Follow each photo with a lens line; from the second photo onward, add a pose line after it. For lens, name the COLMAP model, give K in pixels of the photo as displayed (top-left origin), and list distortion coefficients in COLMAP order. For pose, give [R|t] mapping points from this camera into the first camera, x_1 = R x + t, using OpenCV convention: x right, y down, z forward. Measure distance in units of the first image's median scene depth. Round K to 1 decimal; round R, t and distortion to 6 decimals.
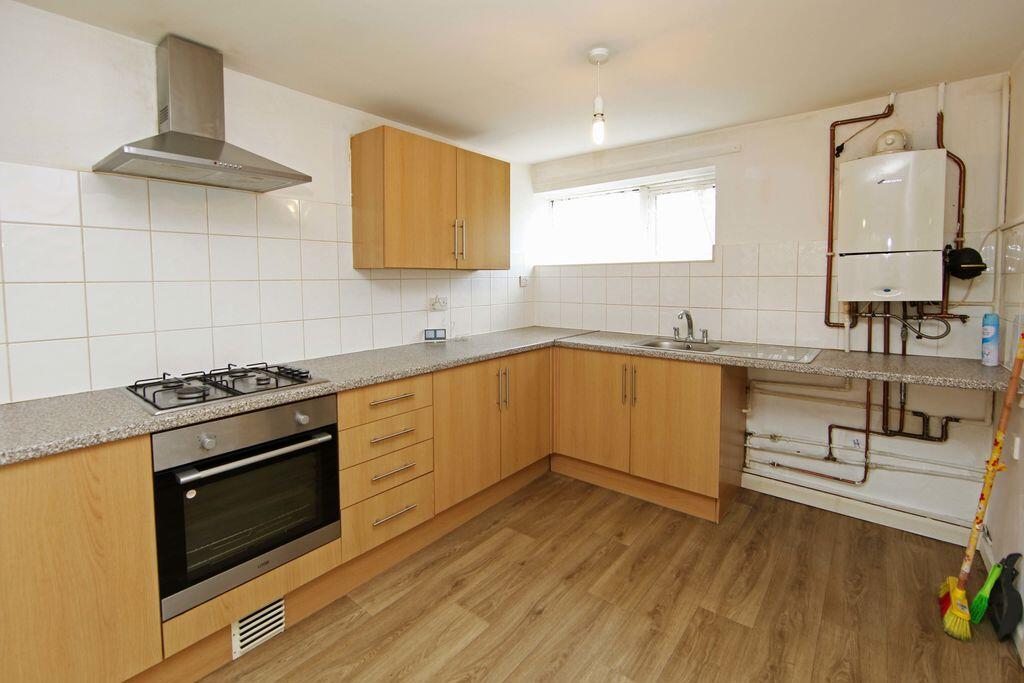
lens RADIAL K [[448.6, 0, 505.6], [0, 448.6, 326.7], [0, 0, 1]] dist [-0.016601, 0.000330]
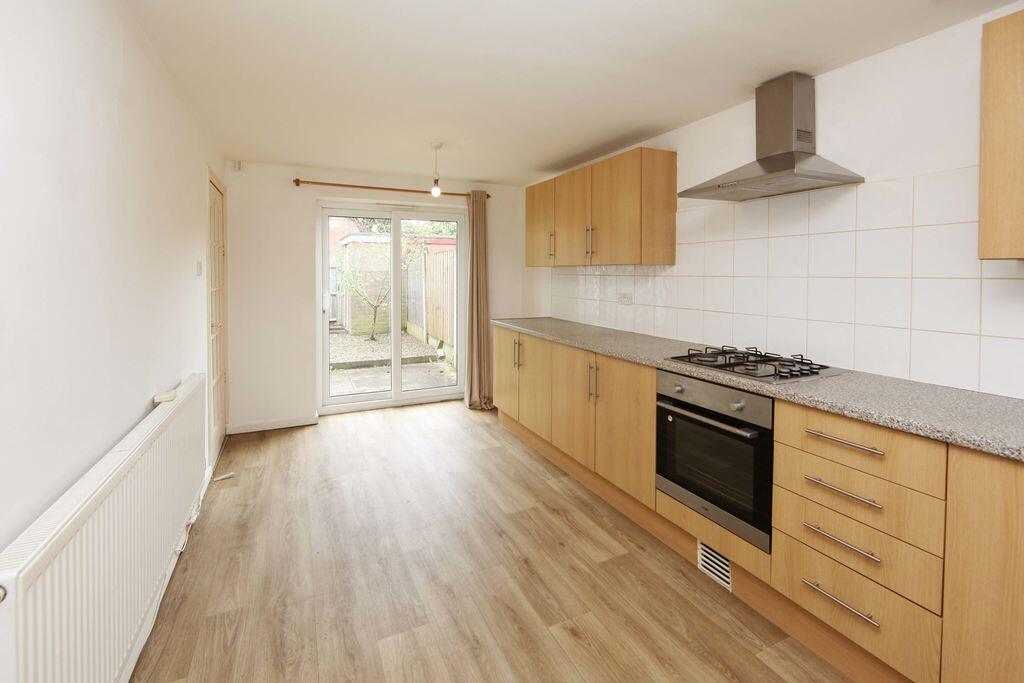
lens RADIAL K [[448.6, 0, 505.6], [0, 448.6, 326.7], [0, 0, 1]] dist [-0.016601, 0.000330]
pose [[-0.427001, 0.104162, -0.898232, 0.867473], [-0.115745, 0.978876, 0.168536, -0.113679], [0.896813, 0.175931, -0.405925, 1.076682]]
